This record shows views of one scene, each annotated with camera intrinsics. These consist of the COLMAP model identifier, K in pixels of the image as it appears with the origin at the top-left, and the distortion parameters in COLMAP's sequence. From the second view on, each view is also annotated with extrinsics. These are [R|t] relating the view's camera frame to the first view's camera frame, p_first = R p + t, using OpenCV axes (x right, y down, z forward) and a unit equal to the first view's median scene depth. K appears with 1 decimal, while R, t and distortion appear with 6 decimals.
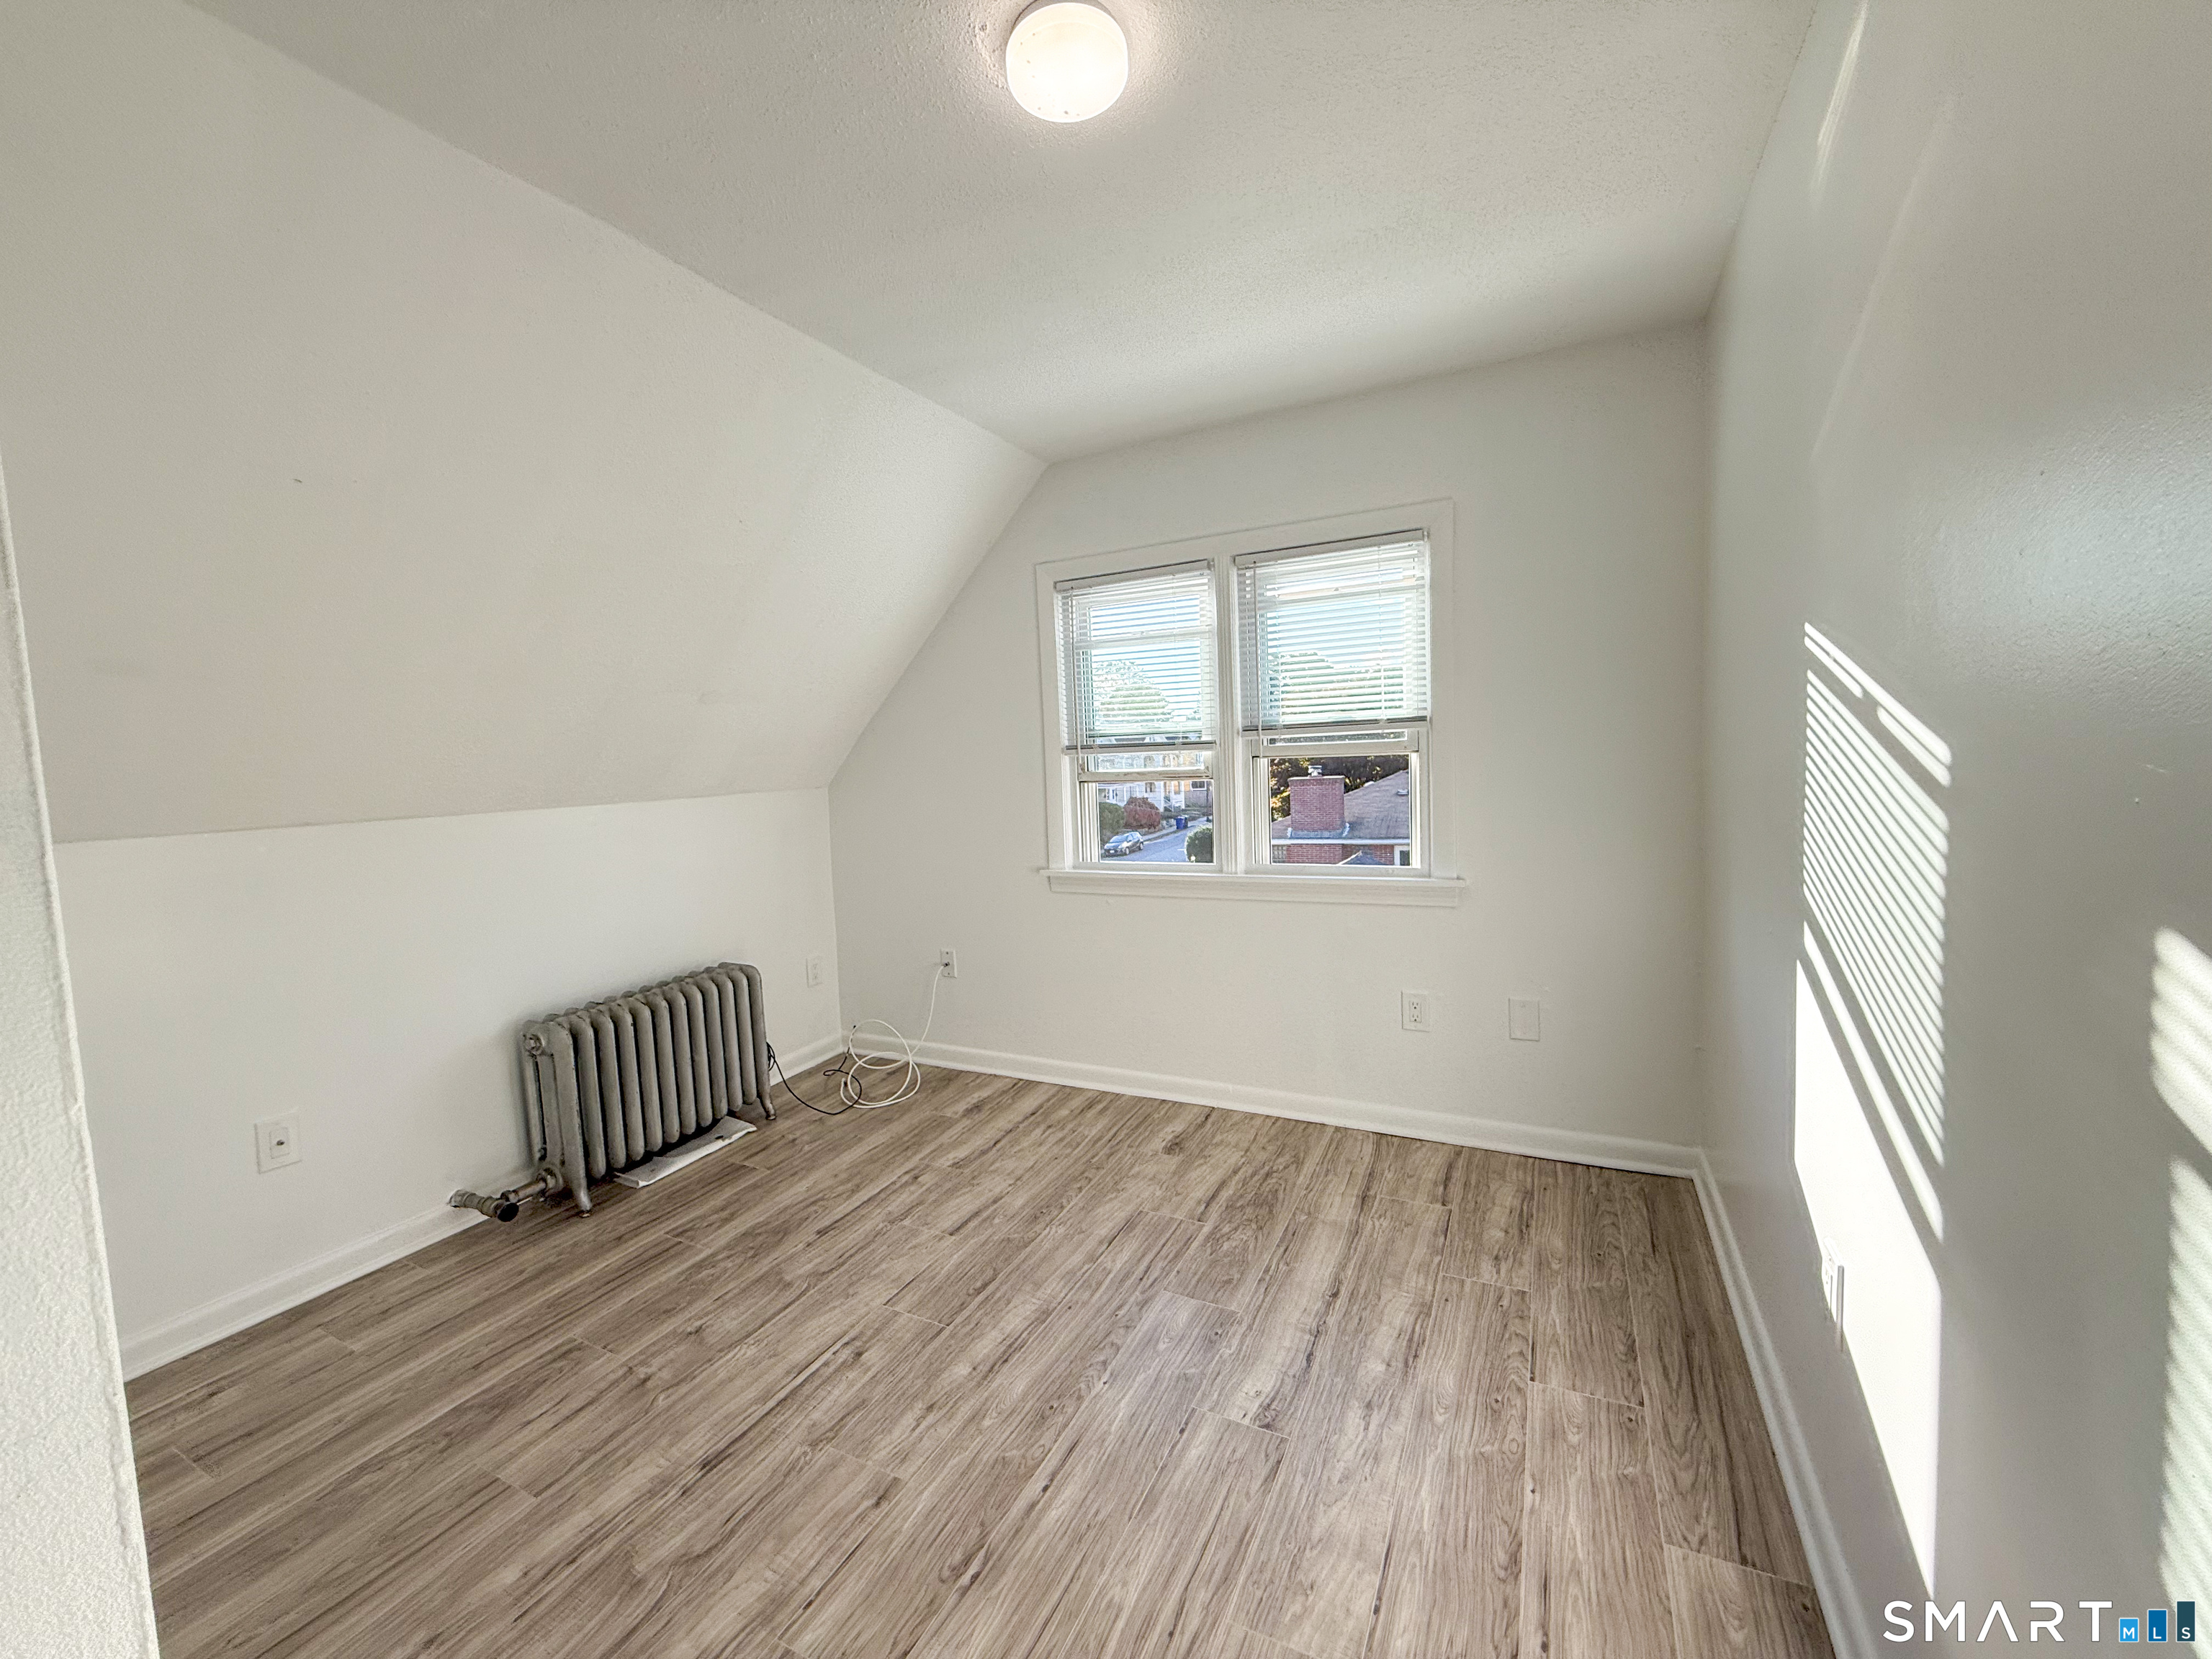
lens RADIAL K [[880.7, 0, 1115.8], [0, 880.7, 815.2], [0, 0, 1]] dist [-0.003055, 0.000421]
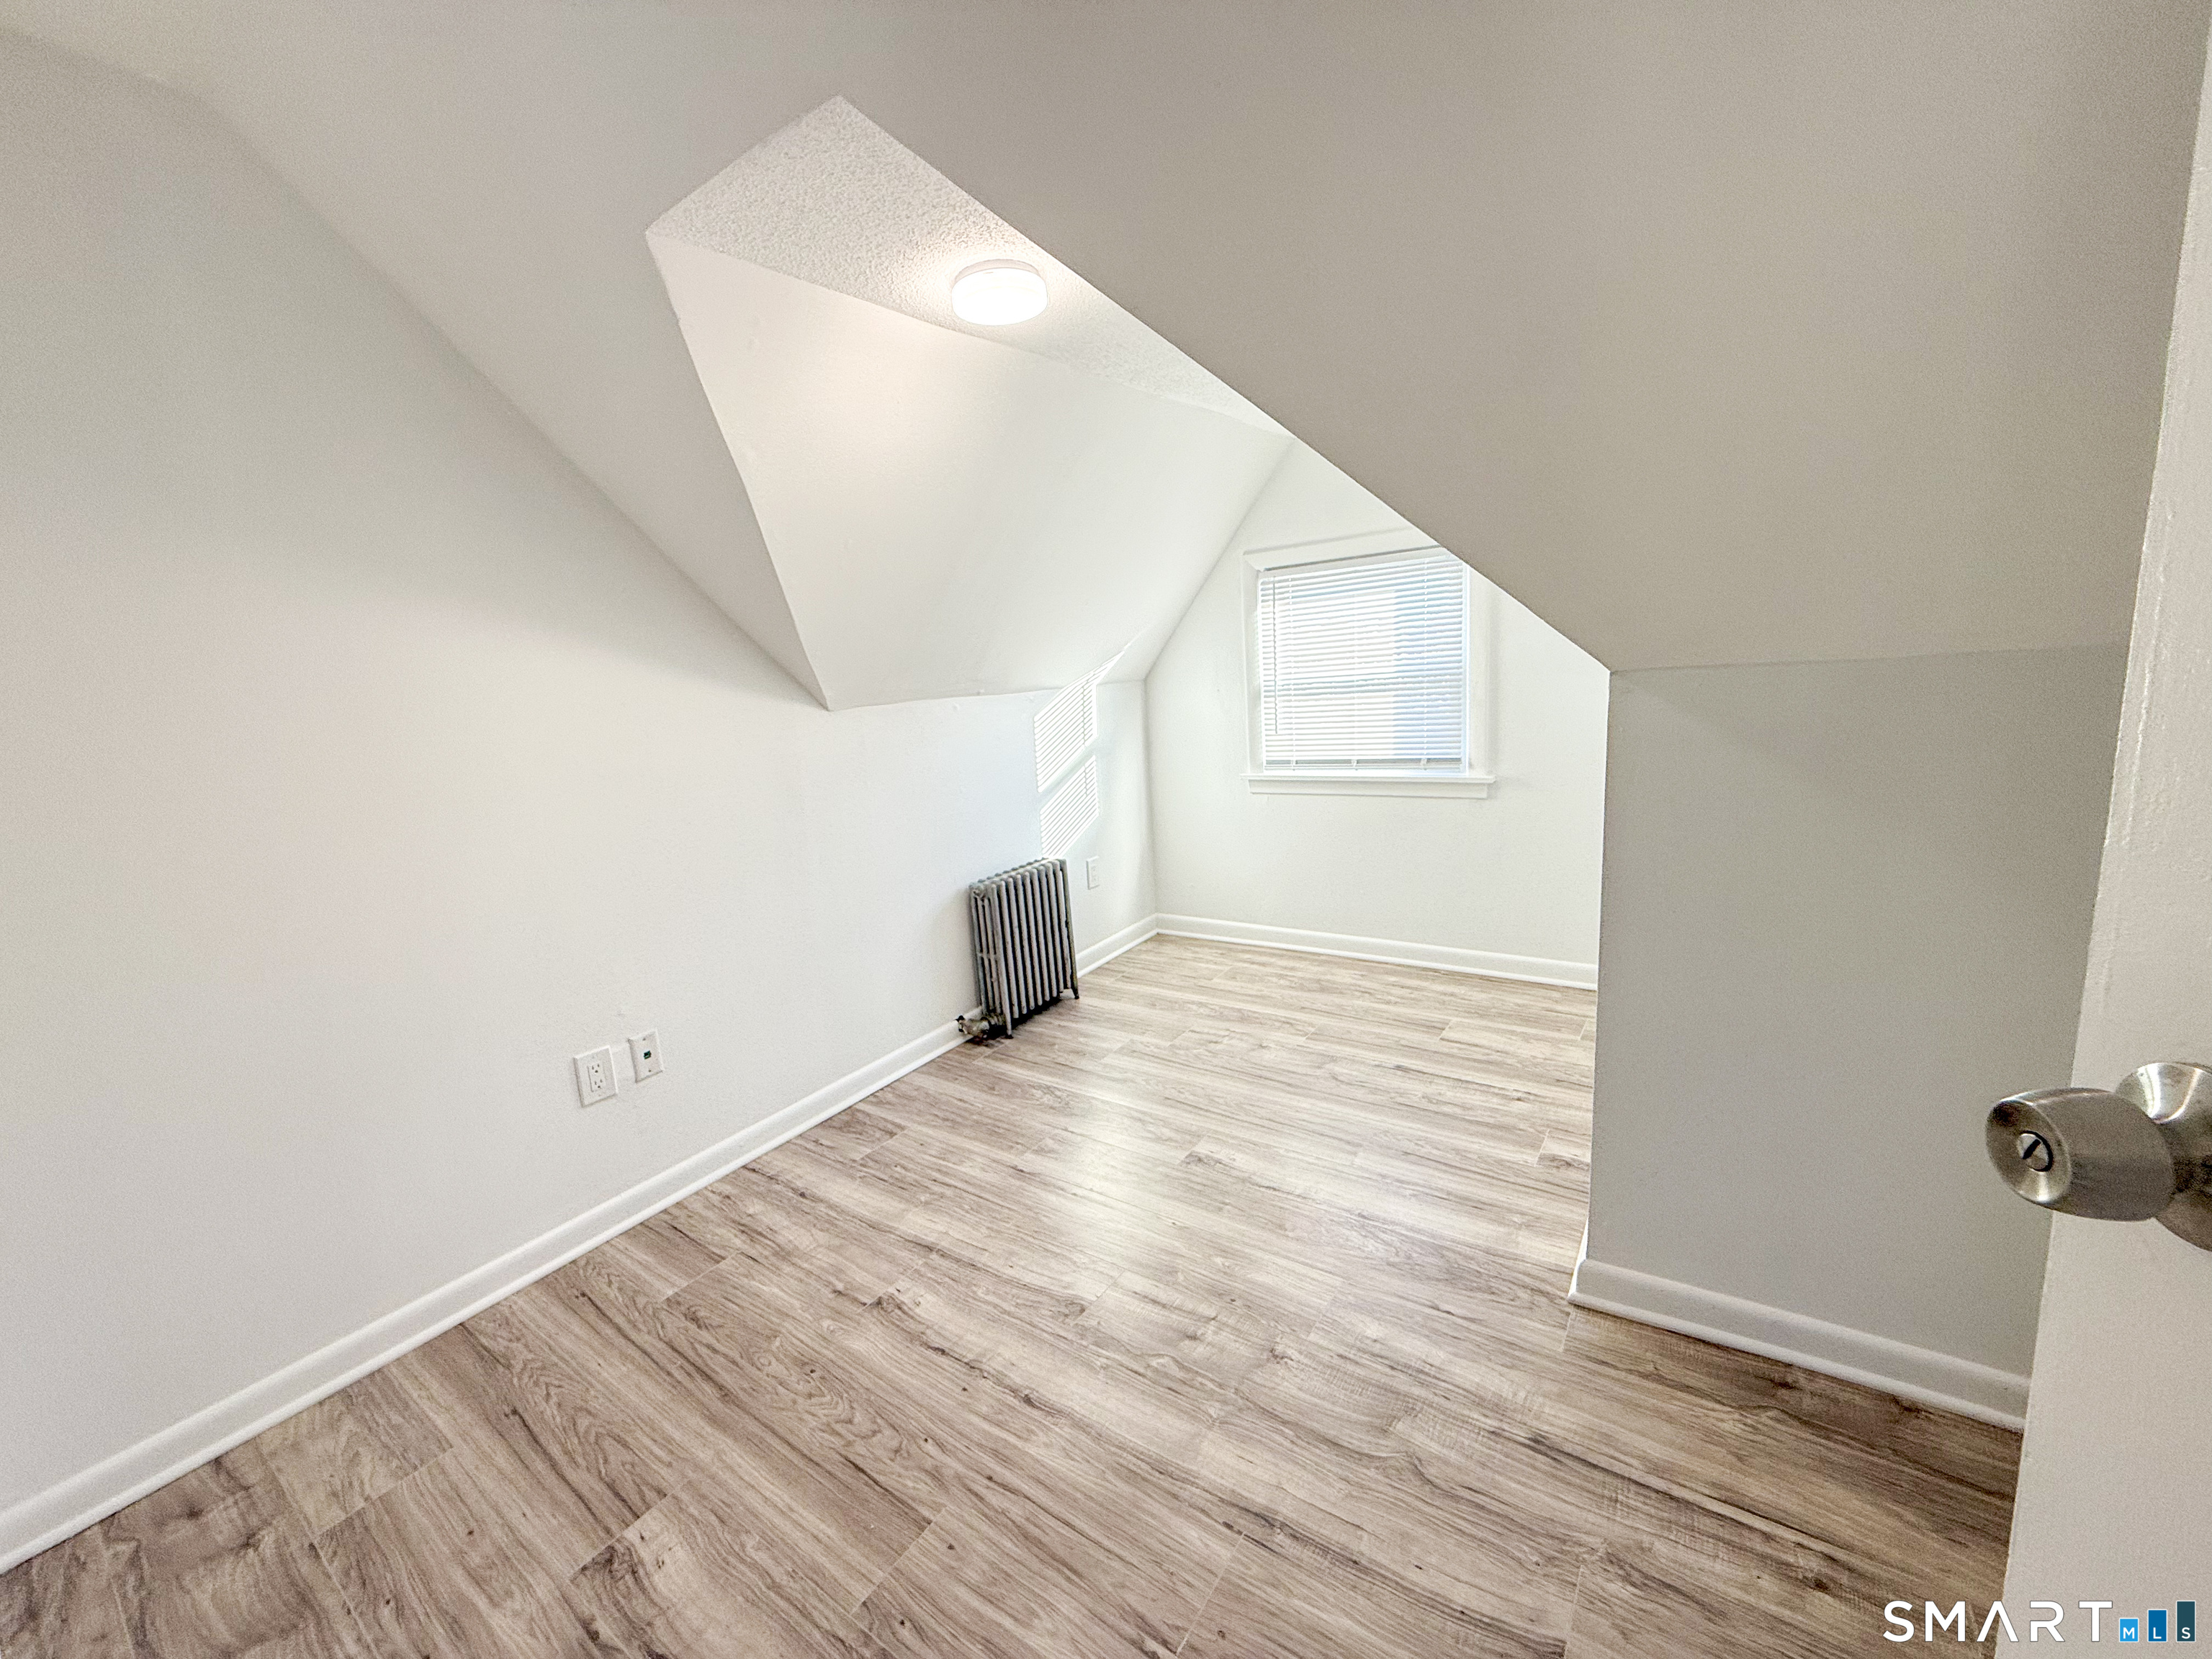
lens RADIAL K [[880.7, 0, 1087.2], [0, 880.7, 765.2], [0, 0, 1]] dist [-0.003055, 0.000421]
pose [[-0.157901, 0.162419, -0.974006, 0.538419], [0.020160, 0.986705, 0.161269, -0.114112], [0.987249, 0.005829, -0.159076, 1.081253]]
